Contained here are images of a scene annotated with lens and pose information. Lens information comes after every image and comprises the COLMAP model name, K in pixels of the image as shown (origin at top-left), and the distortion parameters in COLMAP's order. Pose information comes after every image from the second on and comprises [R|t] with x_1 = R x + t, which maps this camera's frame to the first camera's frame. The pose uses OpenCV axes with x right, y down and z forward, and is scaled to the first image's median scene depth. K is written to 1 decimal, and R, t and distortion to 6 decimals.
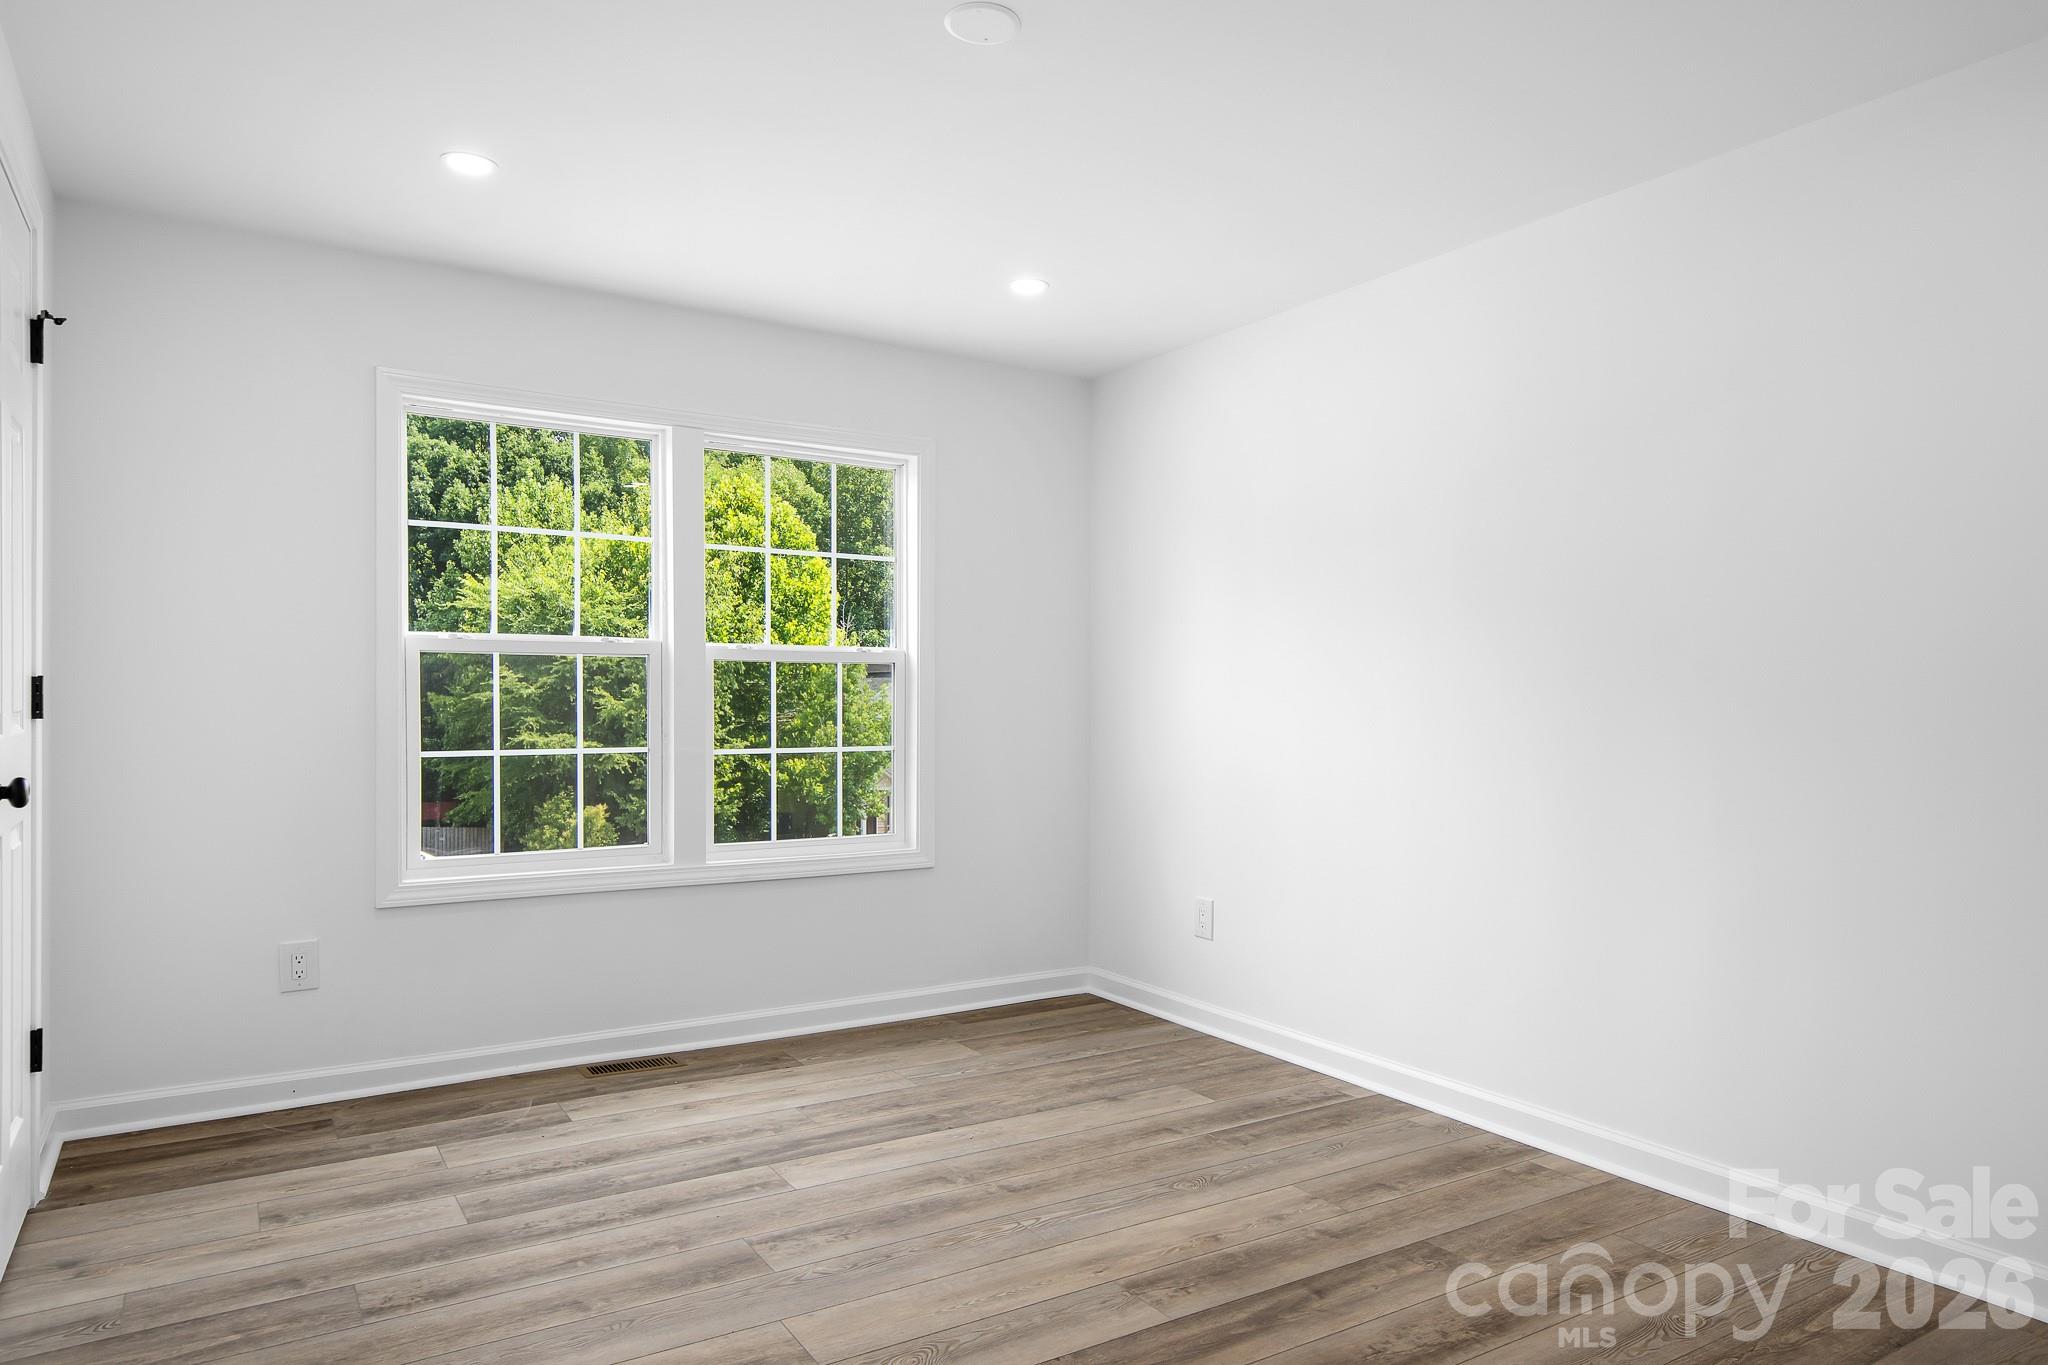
lens RADIAL K [[1274.7, 0, 1024.0], [0, 1274.7, 682.5], [0, 0, 1]] dist [0.012314, -0.000447]
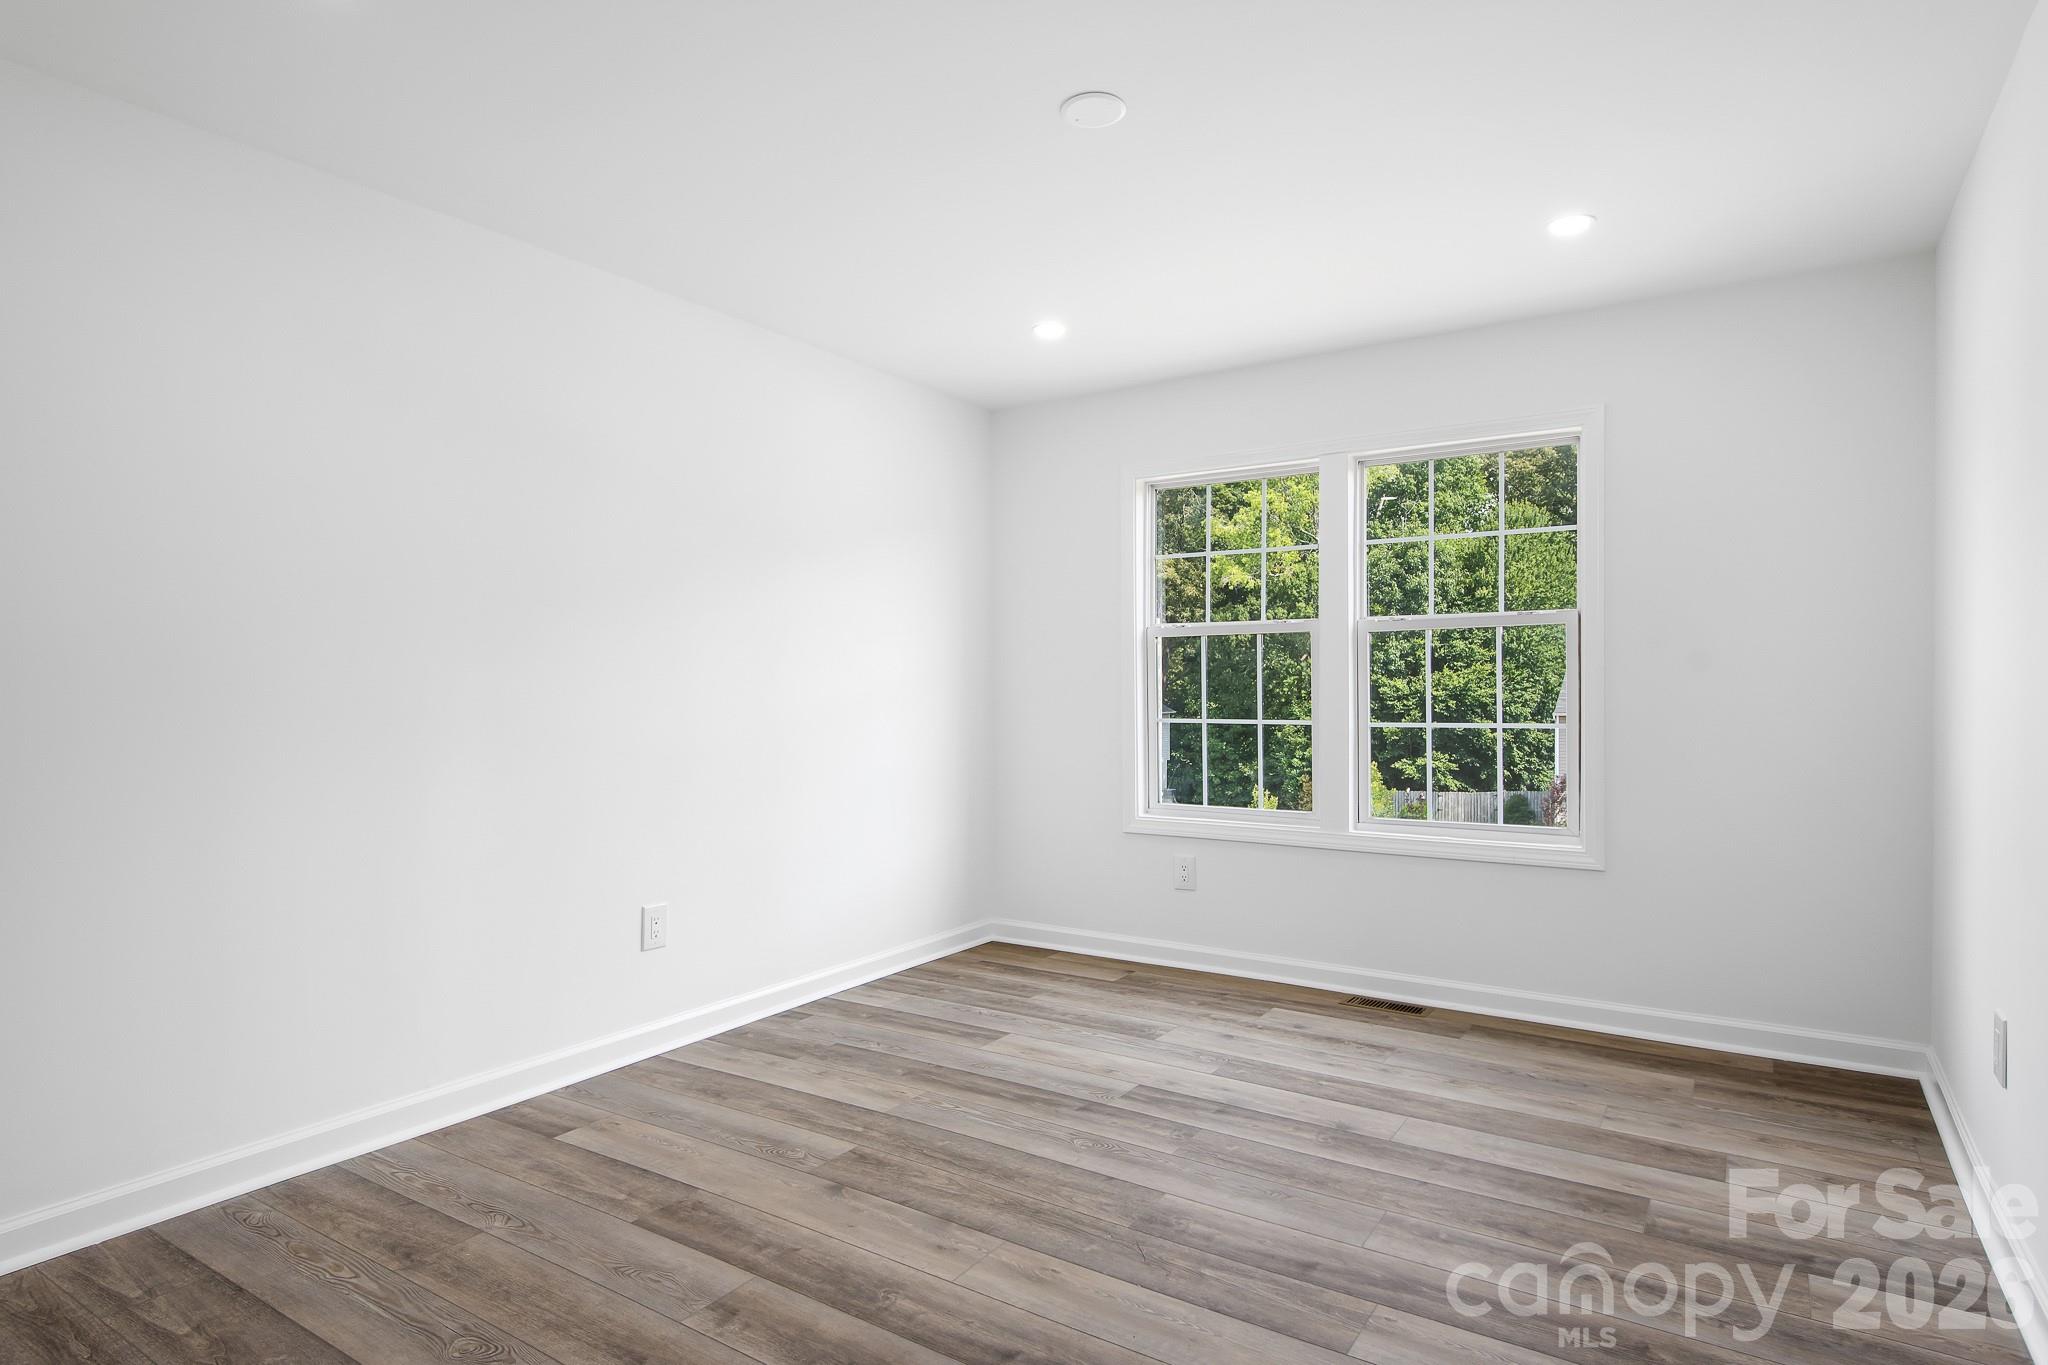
lens RADIAL K [[1101.3, 0, 1026.4], [0, 1101.3, 698.5], [0, 0, 1]] dist [0.015821, 0.000186]
pose [[0.409204, -0.000836, -0.912443, 0.524201], [0.020265, 0.999761, 0.008172, 0.008451], [0.912218, -0.021835, 0.409123, 0.334855]]
